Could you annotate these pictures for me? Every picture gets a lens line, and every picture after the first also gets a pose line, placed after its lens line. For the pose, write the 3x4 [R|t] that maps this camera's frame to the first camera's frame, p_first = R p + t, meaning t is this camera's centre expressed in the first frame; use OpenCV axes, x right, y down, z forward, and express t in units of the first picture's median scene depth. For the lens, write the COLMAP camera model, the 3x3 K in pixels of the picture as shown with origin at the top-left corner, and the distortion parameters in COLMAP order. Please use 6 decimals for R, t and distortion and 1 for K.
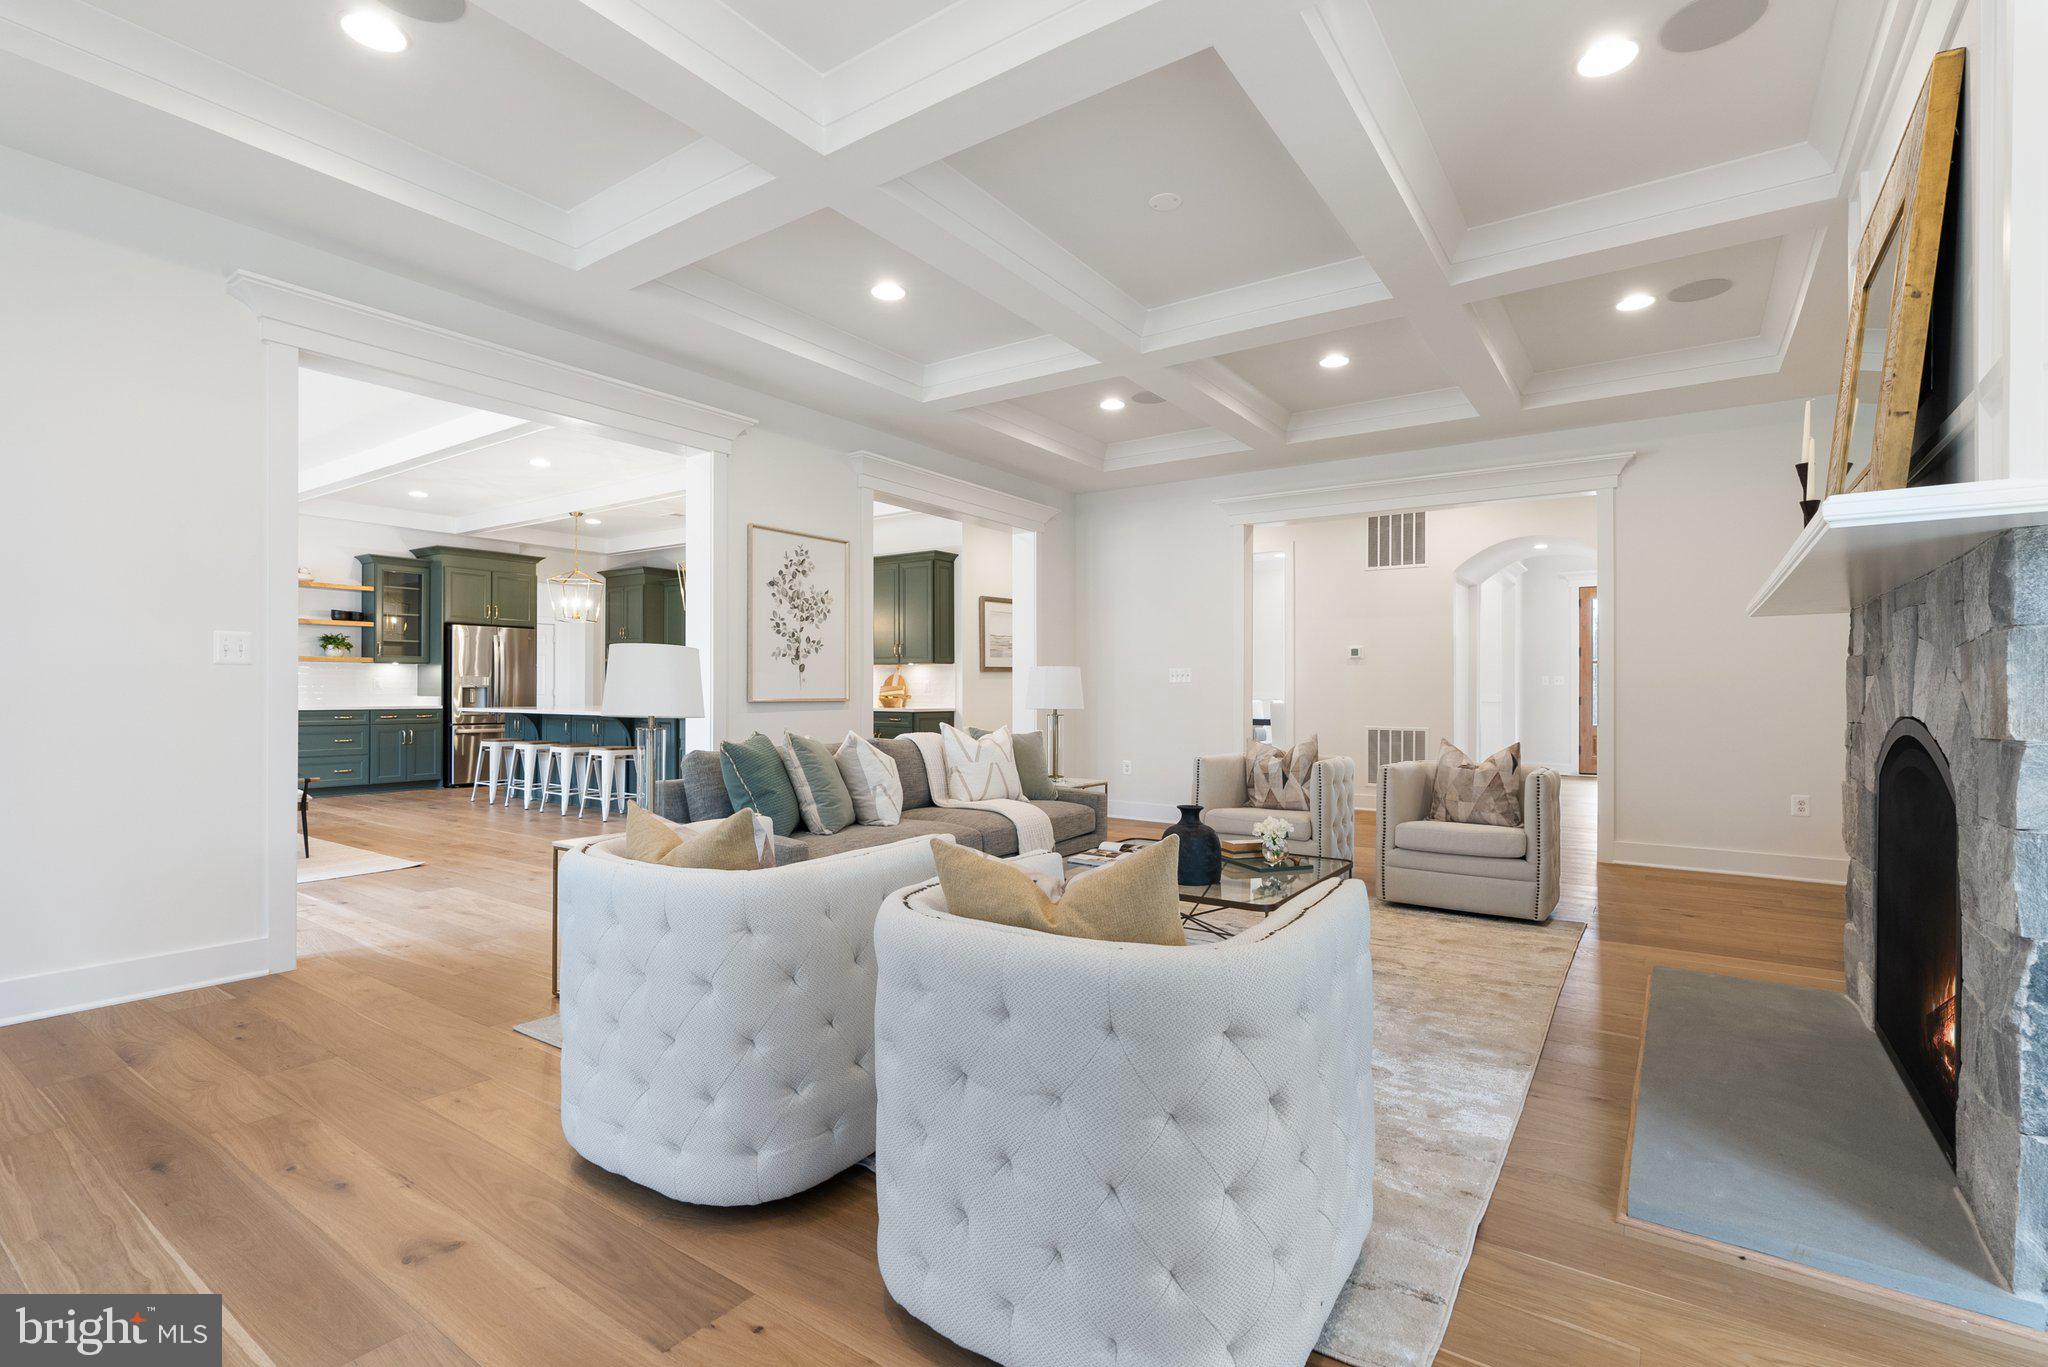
lens RADIAL K [[941.7, 0, 1029.4], [0, 941.7, 697.3], [0, 0, 1]] dist [-0.014512, 0.003416]
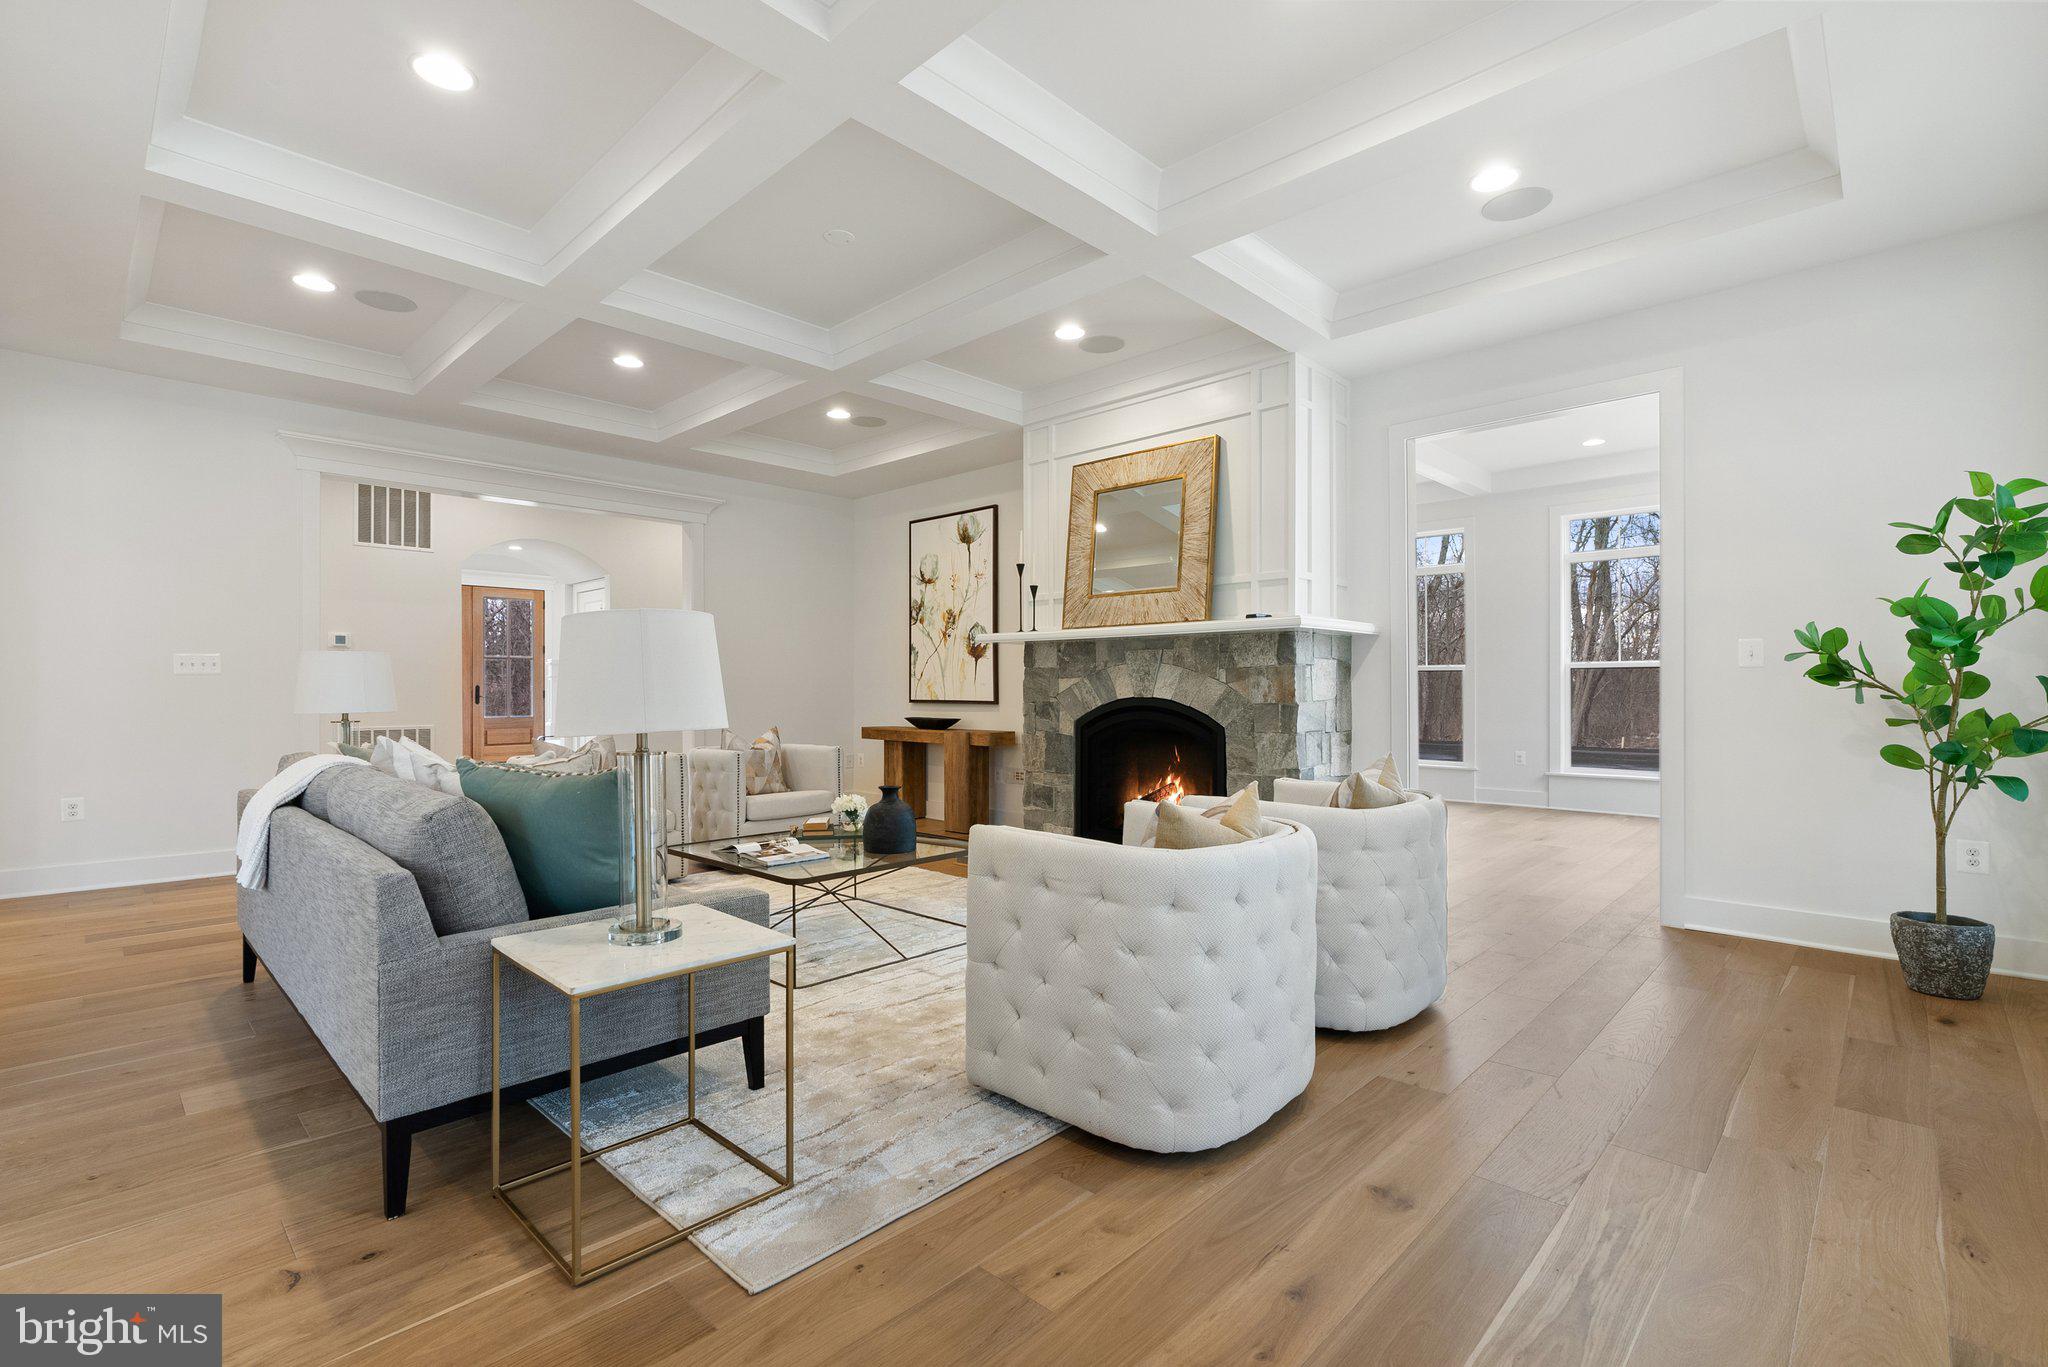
lens RADIAL K [[941.7, 0, 1020.3], [0, 941.7, 677.0], [0, 0, 1]] dist [-0.014512, 0.003416]
pose [[0.163367, 0.004480, 0.986555, -0.341432], [0.008796, 0.999943, -0.005998, -0.003908], [-0.986526, 0.009658, 0.163318, 0.235501]]
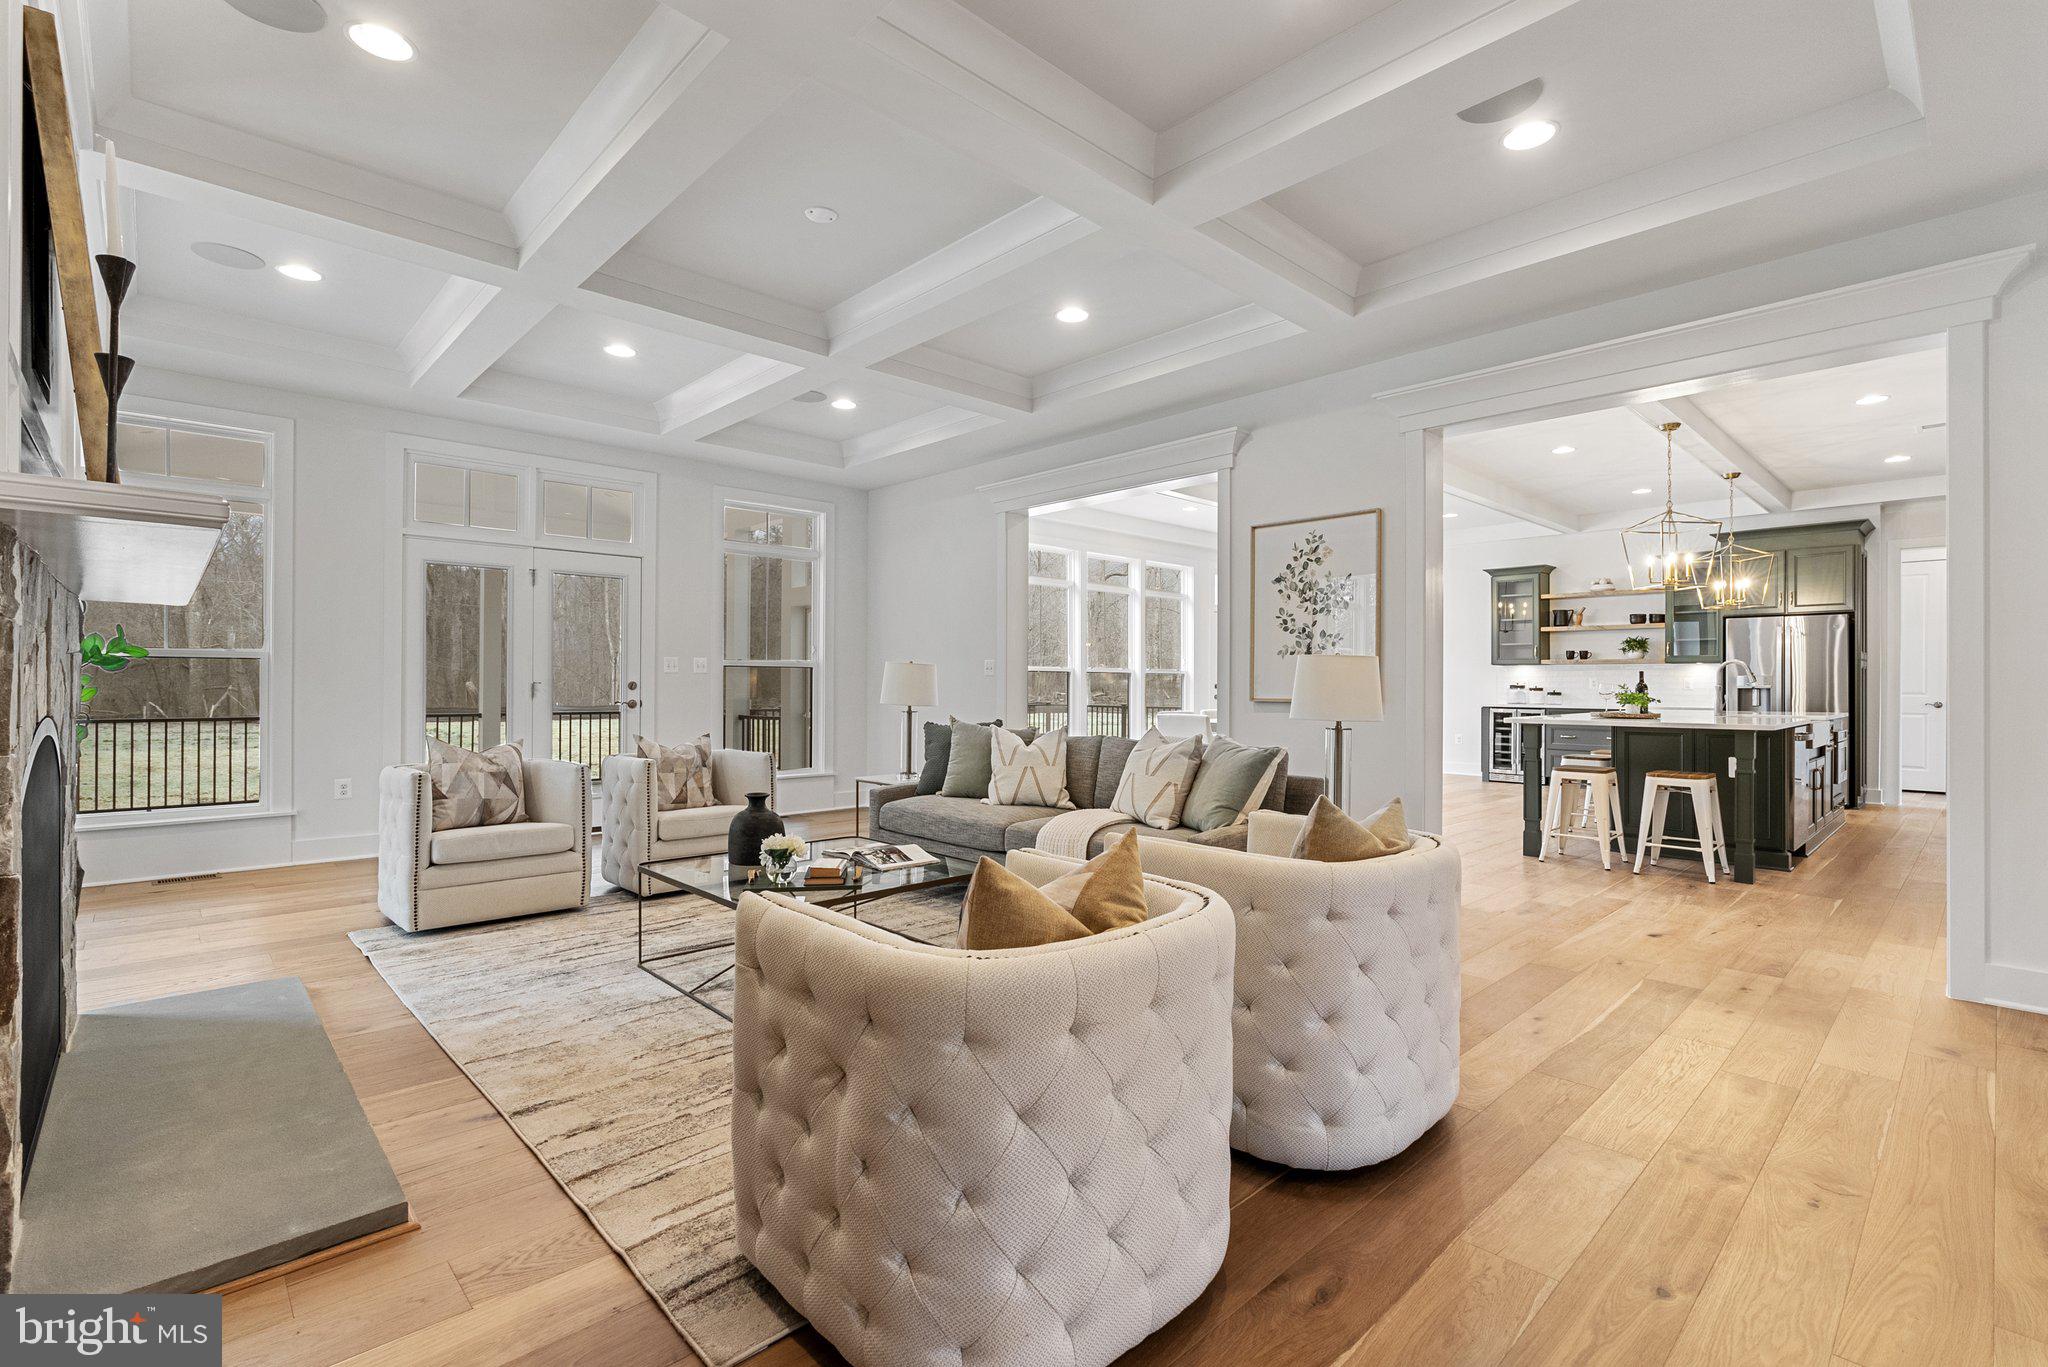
lens RADIAL K [[941.7, 0, 1025.1], [0, 941.7, 672.6], [0, 0, 1]] dist [-0.014512, 0.003416]
pose [[-0.199525, -0.016710, -0.979750, 0.420273], [-0.011819, 0.999823, -0.014645, -0.004705], [0.979821, 0.008657, -0.199687, 0.542996]]
